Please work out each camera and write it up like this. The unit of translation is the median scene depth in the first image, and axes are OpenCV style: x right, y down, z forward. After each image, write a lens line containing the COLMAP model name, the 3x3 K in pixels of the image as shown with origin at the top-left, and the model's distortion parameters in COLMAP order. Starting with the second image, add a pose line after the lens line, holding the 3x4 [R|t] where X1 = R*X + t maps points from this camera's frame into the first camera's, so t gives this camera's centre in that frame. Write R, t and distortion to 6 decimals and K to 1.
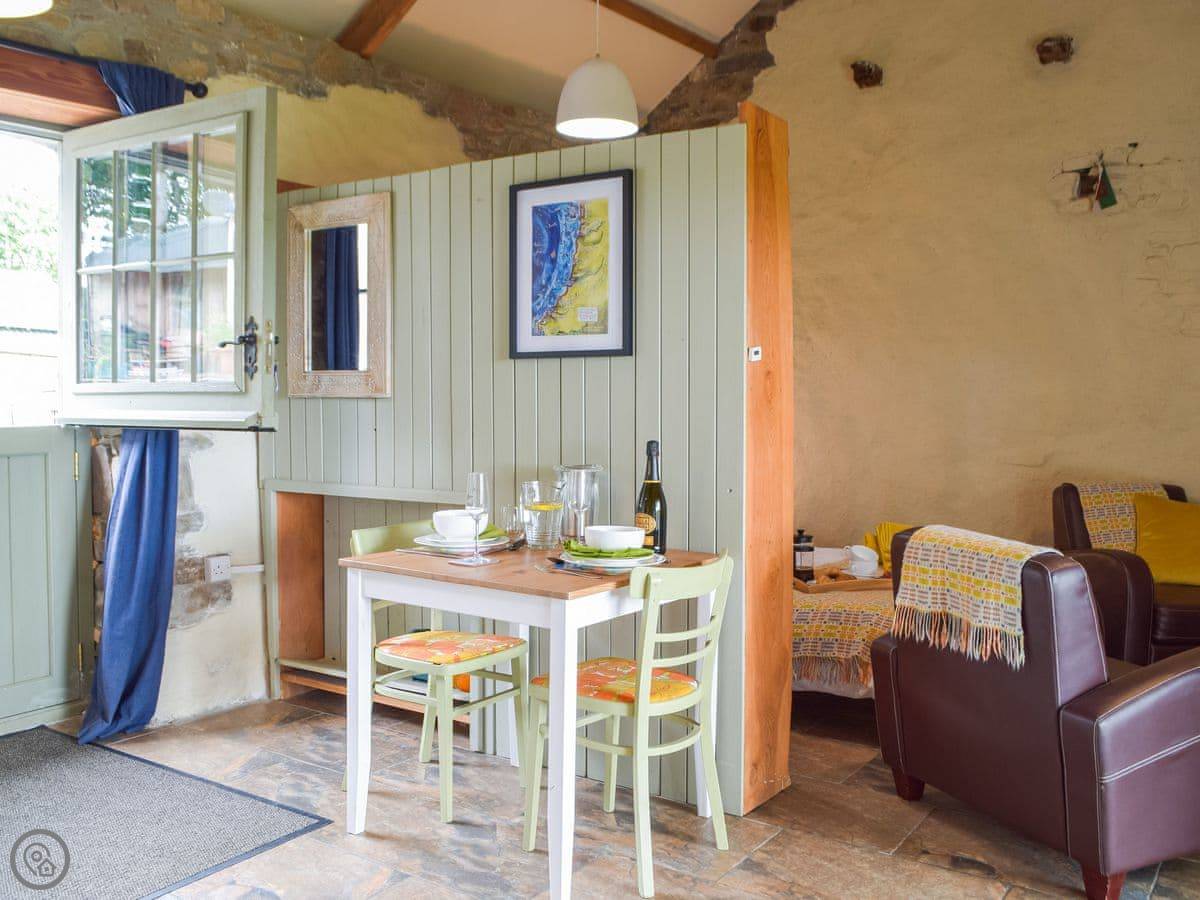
lens RADIAL K [[1097.5, 0, 600.0], [0, 1097.5, 450.0], [0, 0, 1]] dist [-0.083659, 0.030685]
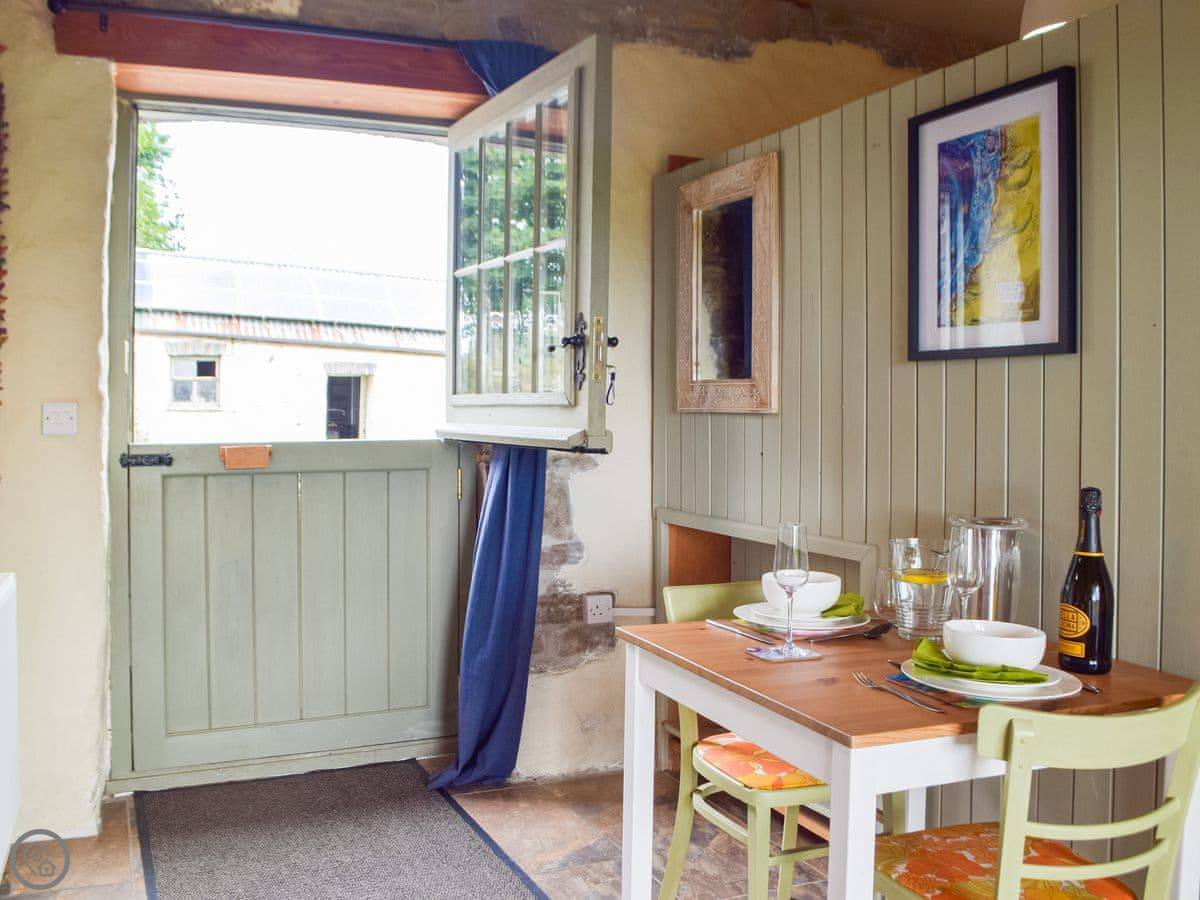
lens RADIAL K [[1112.3, 0, 530.5], [0, 1112.3, 413.1], [0, 0, 1]] dist [-0.071576, -0.001848]
pose [[0.829253, 0.009041, -0.558800, 0.105284], [-0.035560, 0.998697, -0.036613, -0.013382], [0.557741, 0.050232, 0.828494, 0.250643]]
